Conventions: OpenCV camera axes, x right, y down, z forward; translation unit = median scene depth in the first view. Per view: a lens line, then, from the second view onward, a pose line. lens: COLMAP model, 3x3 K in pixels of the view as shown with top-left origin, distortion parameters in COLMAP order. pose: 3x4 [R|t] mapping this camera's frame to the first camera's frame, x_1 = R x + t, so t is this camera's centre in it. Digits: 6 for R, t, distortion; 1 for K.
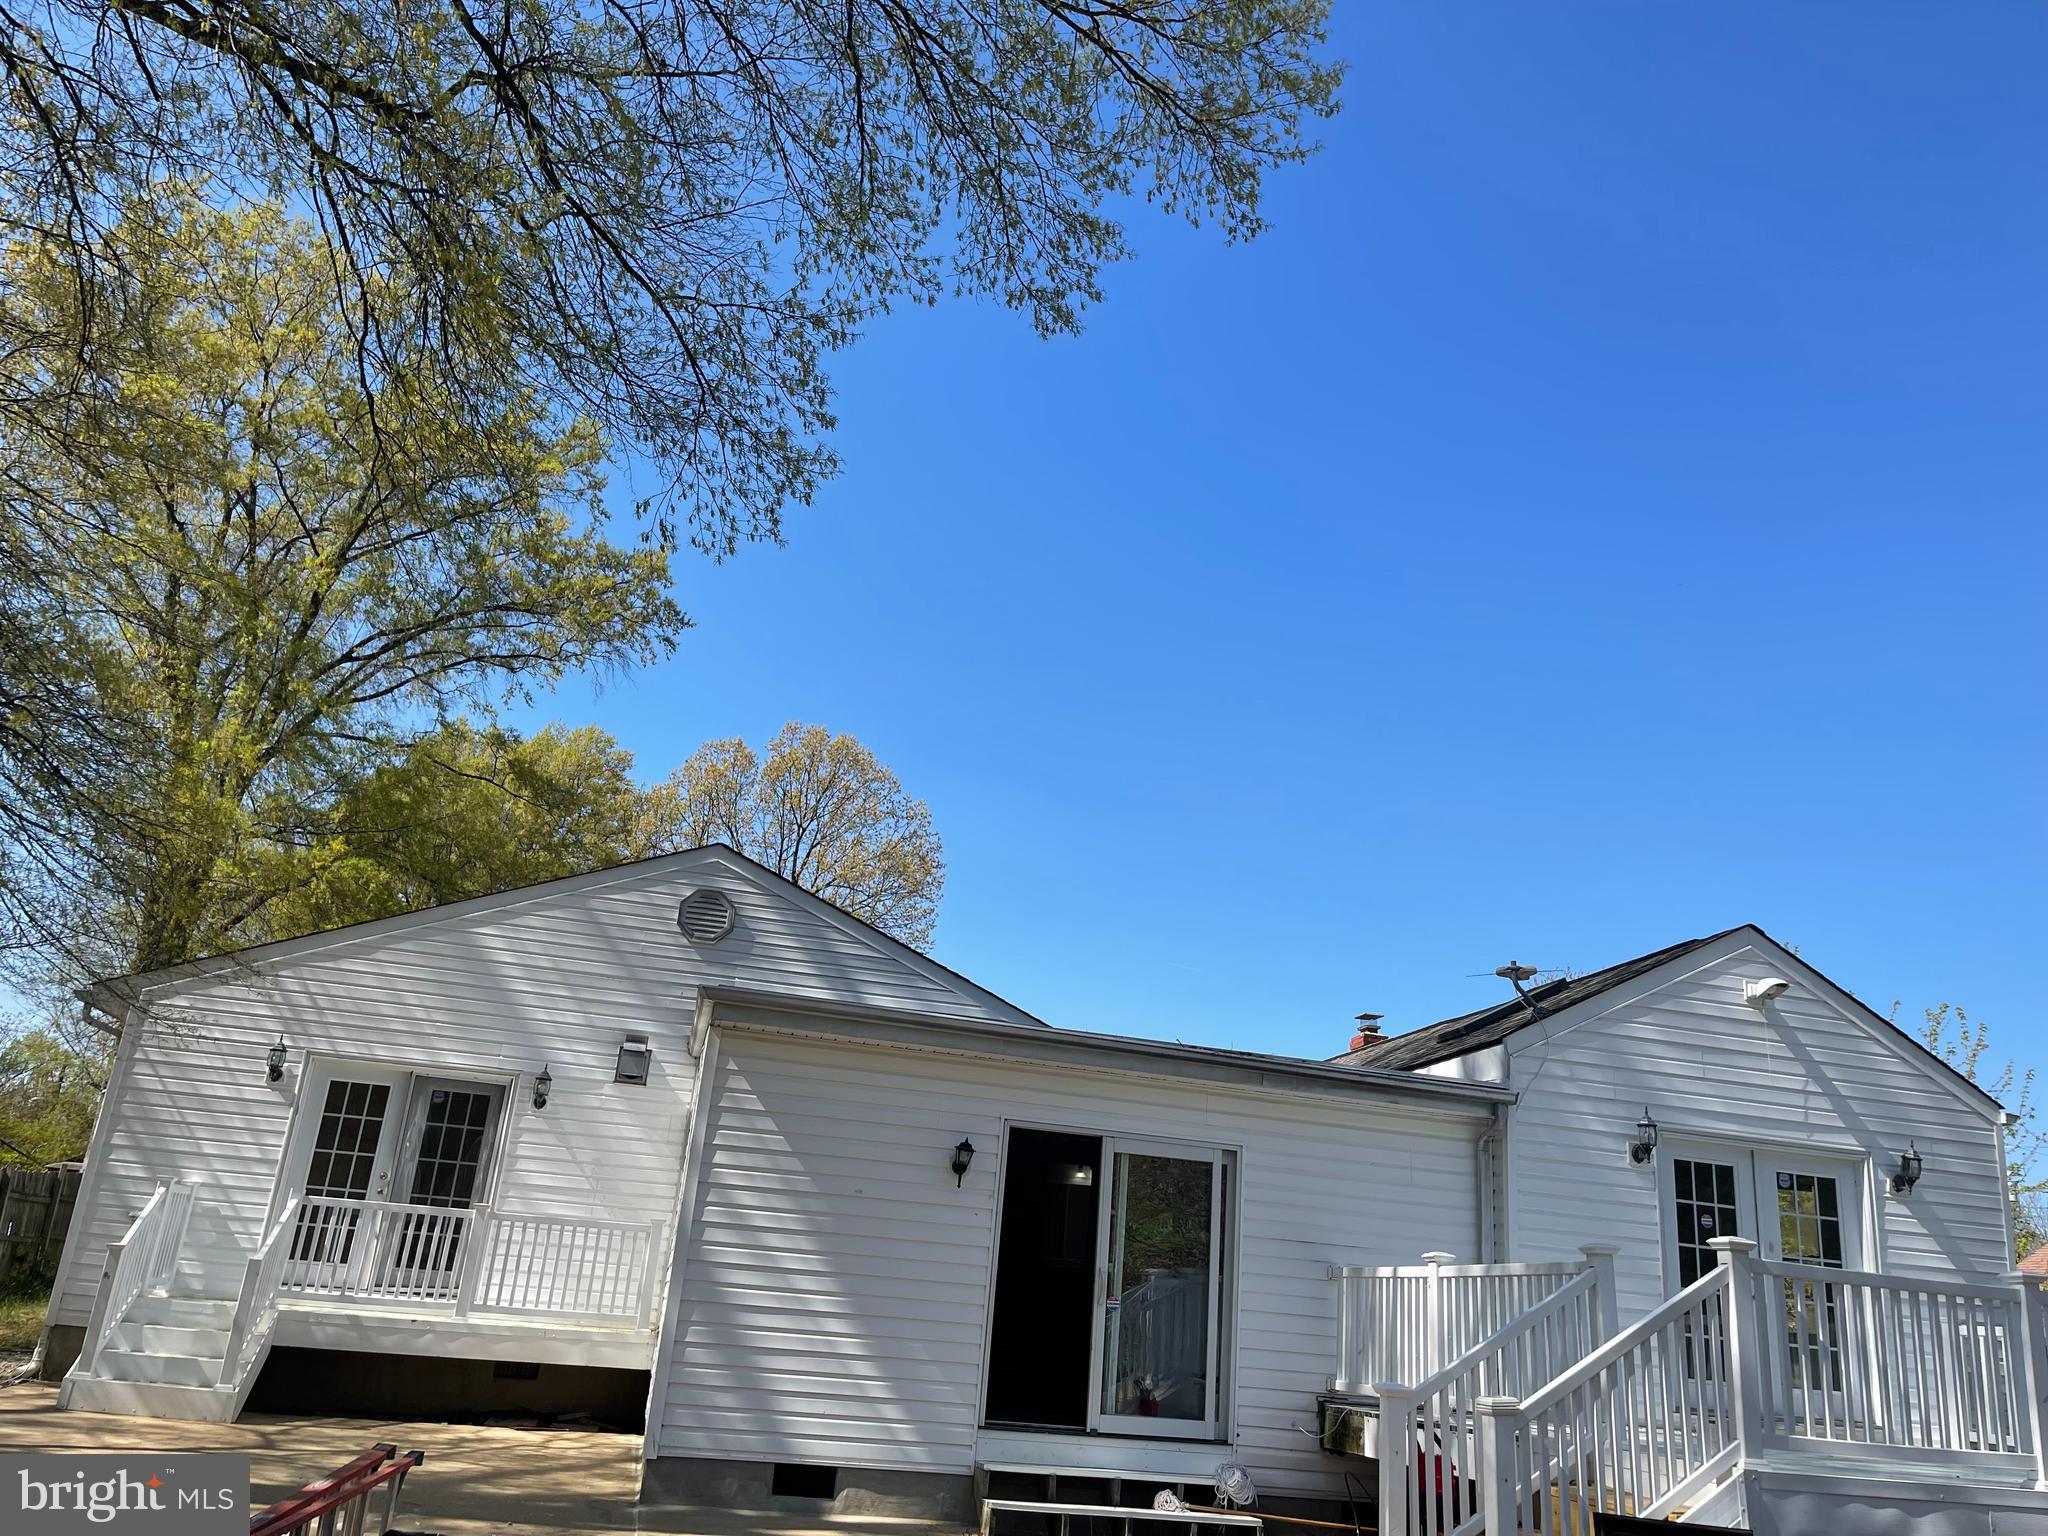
lens RADIAL K [[1534.0, 0, 1031.7], [0, 1534.0, 772.2], [0, 0, 1]] dist [0.038515, -0.026819]
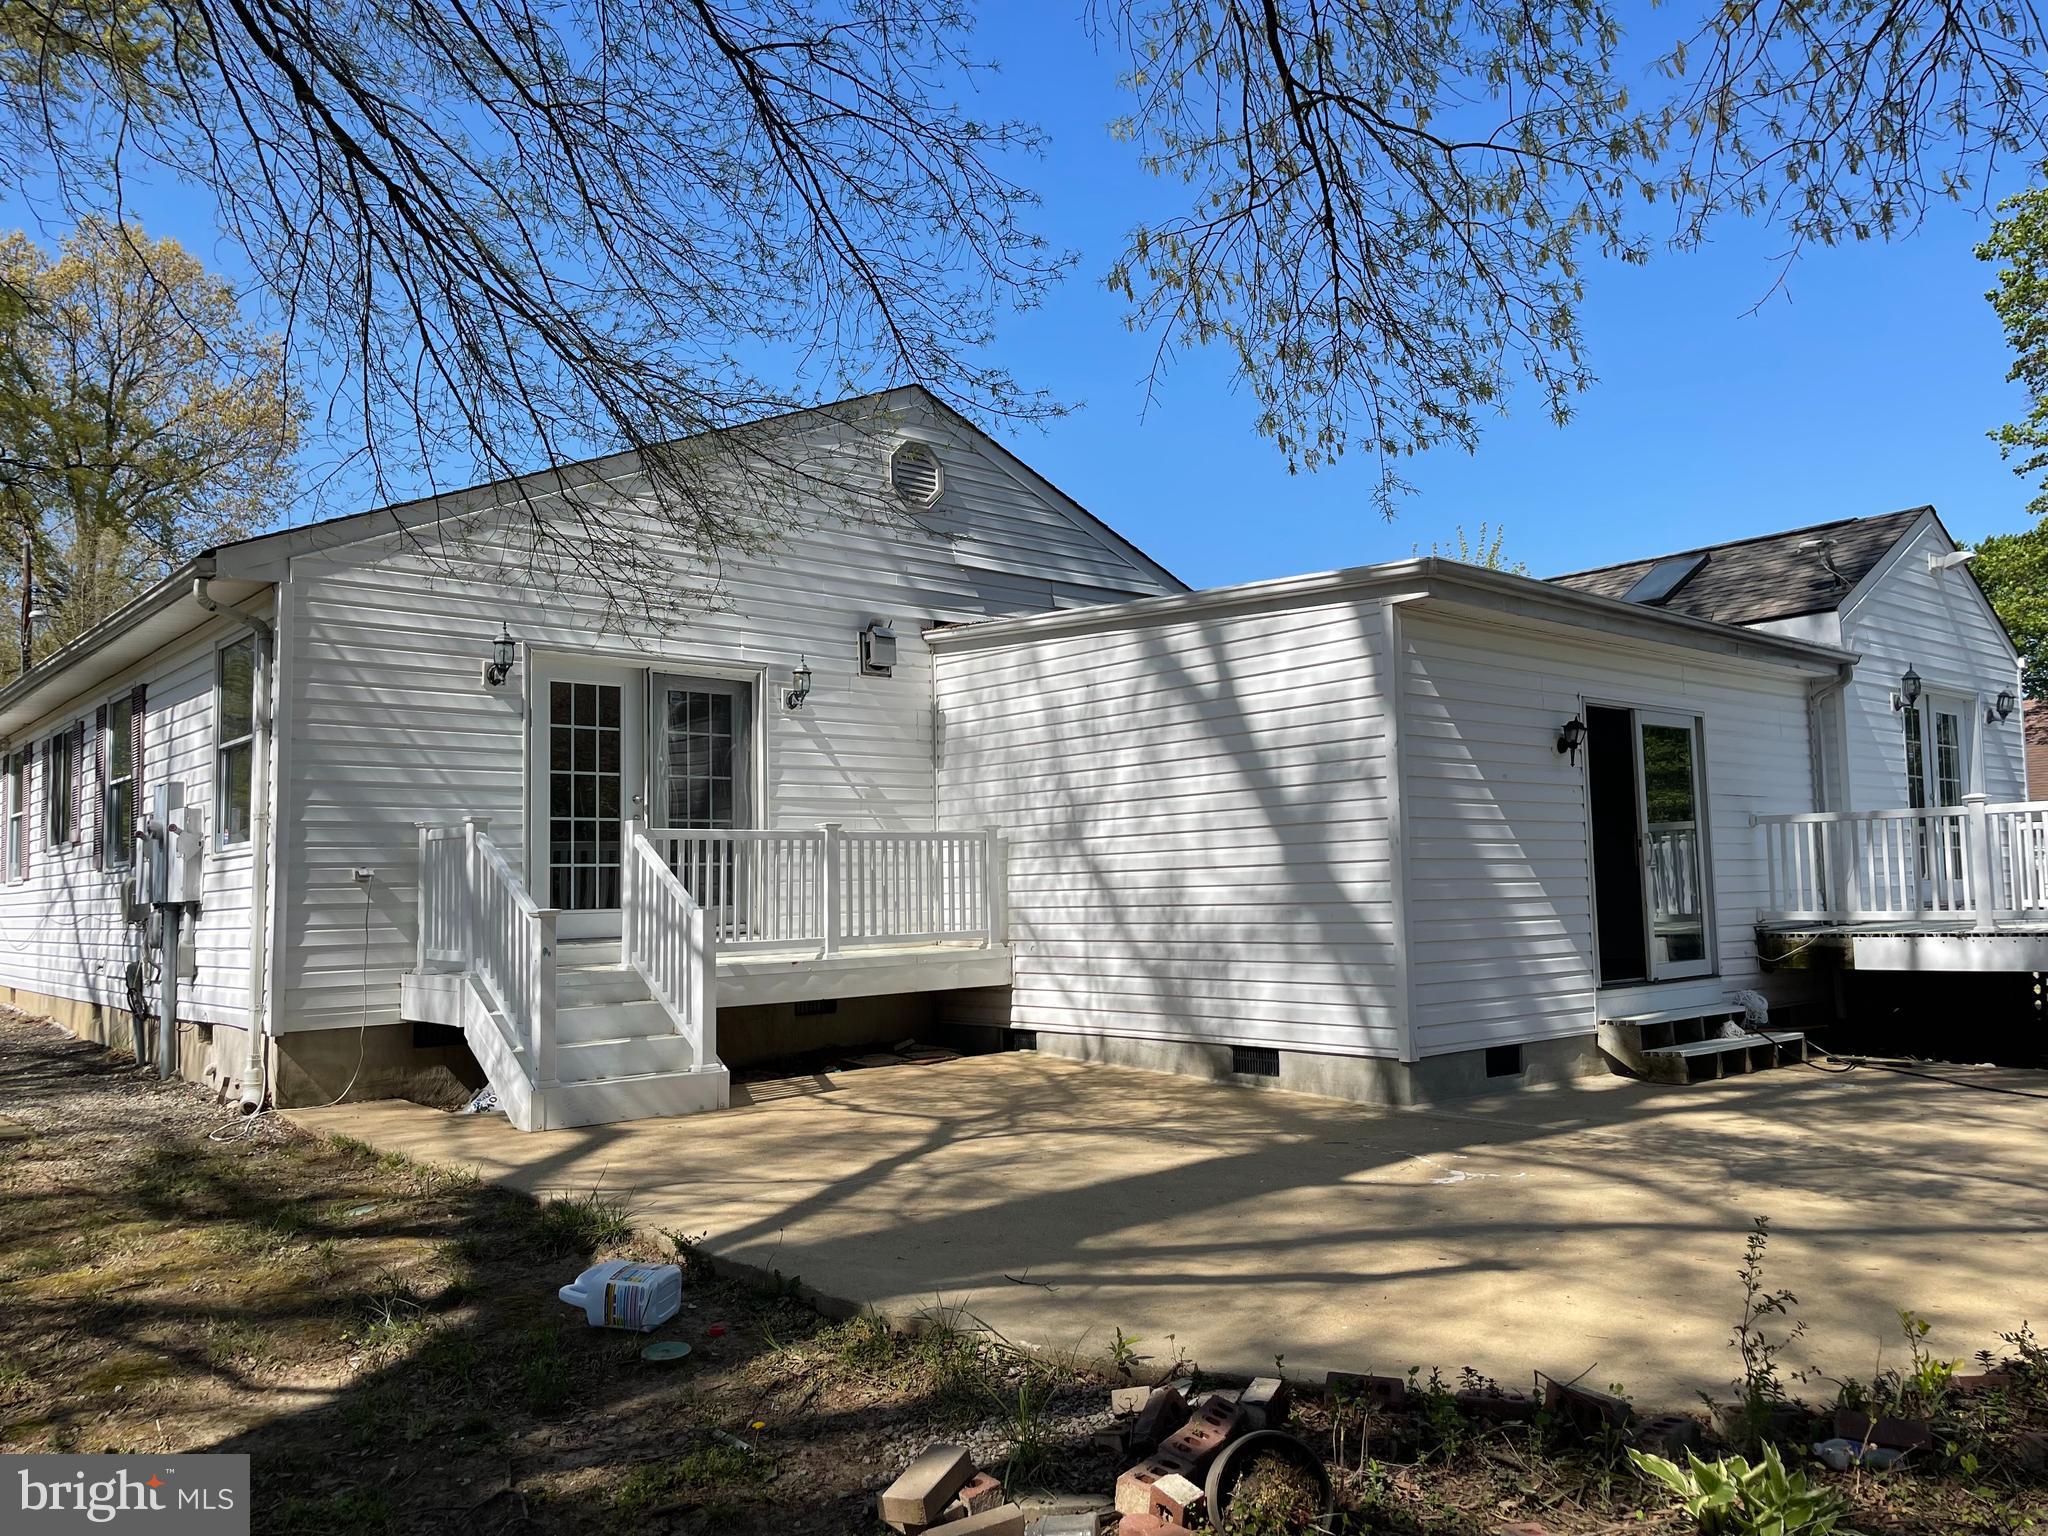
lens RADIAL K [[1534.0, 0, 1025.1], [0, 1534.0, 777.0], [0, 0, 1]] dist [0.038515, -0.026819]
pose [[0.887165, -0.061698, 0.457310, -0.596176], [-0.063436, 0.965306, 0.253298, 0.039964], [-0.457072, -0.253727, 0.852472, 0.245597]]
